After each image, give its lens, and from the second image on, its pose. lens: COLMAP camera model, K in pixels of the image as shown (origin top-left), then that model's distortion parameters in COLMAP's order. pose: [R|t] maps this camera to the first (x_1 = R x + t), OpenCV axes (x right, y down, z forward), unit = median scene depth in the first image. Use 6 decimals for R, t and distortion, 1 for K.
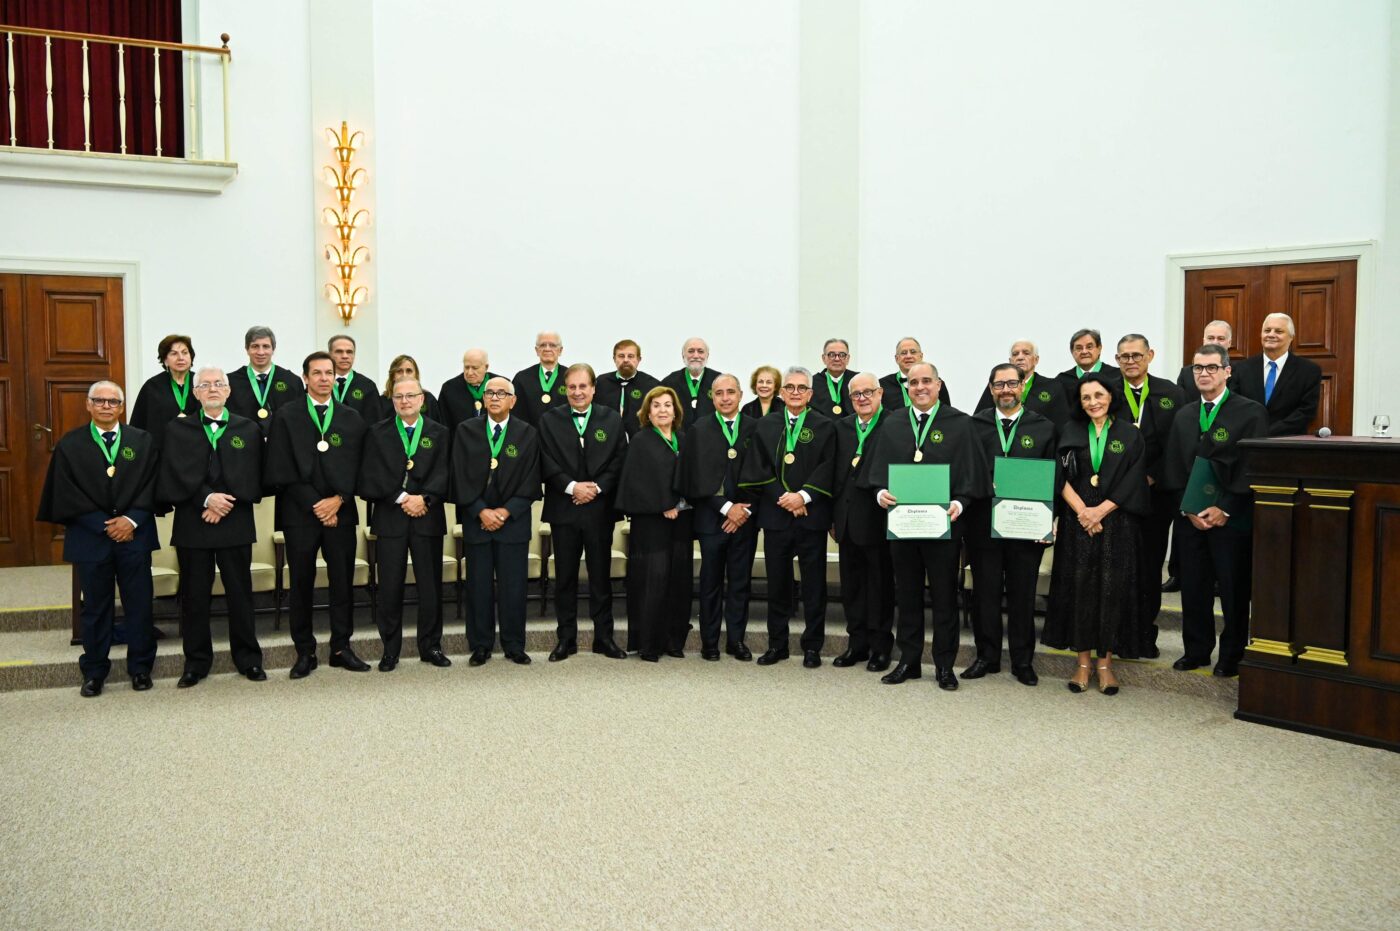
lens RADIAL K [[1206.3, 0, 698.5], [0, 1206.3, 459.4], [0, 0, 1]] dist [-0.007306, 0.166767]
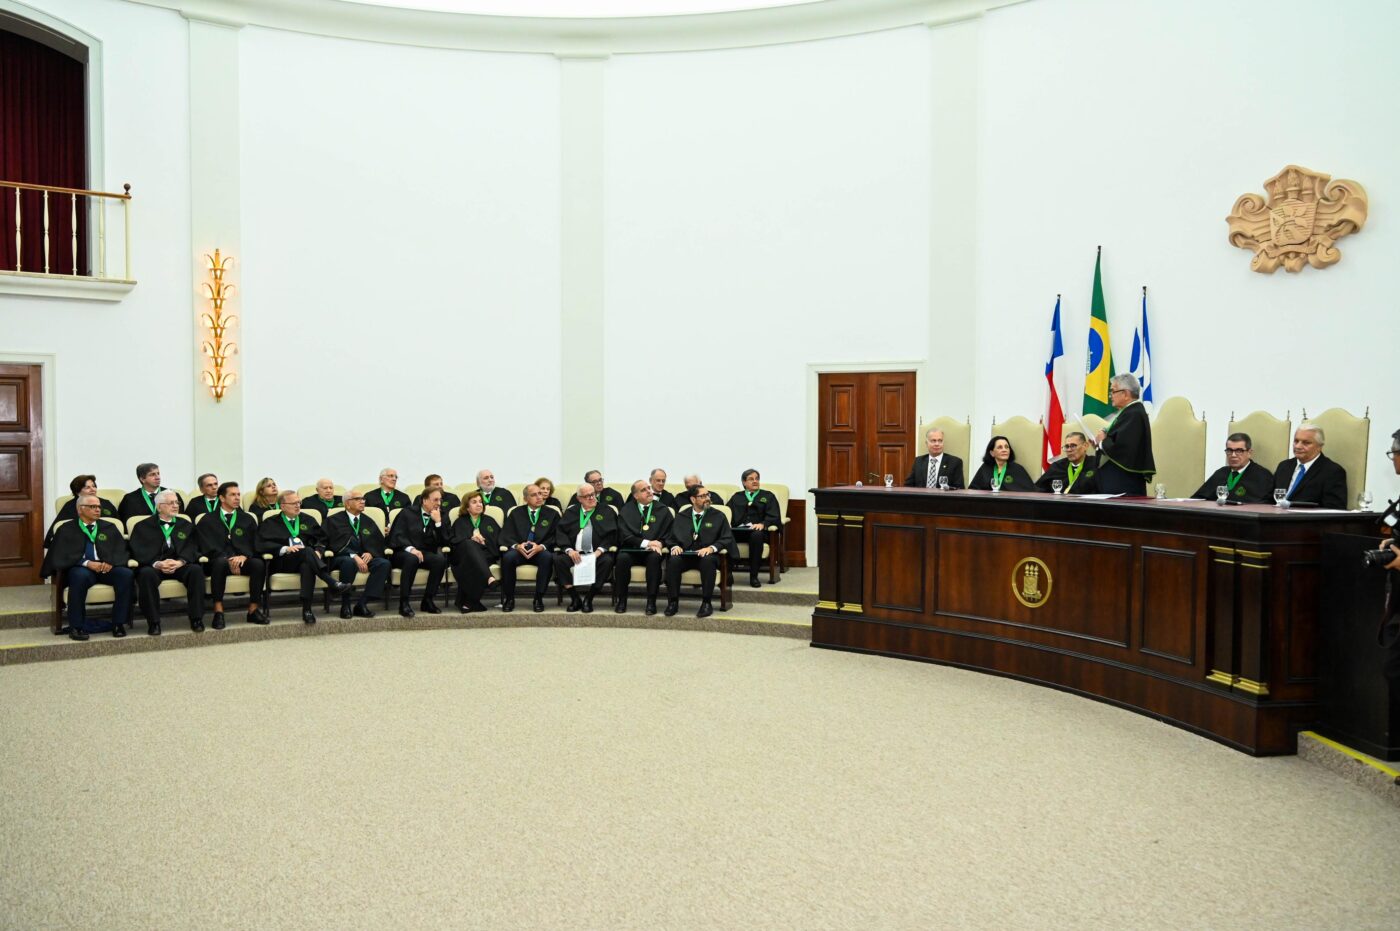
lens RADIAL K [[1109.4, 0, 694.8], [0, 1109.4, 462.1], [0, 0, 1]] dist [-0.008316, -0.001465]
pose [[0.979754, -0.001605, 0.200198, -0.024770], [0.008134, 0.999461, -0.031795, -0.002769], [-0.200039, 0.032780, 0.979239, -0.302131]]
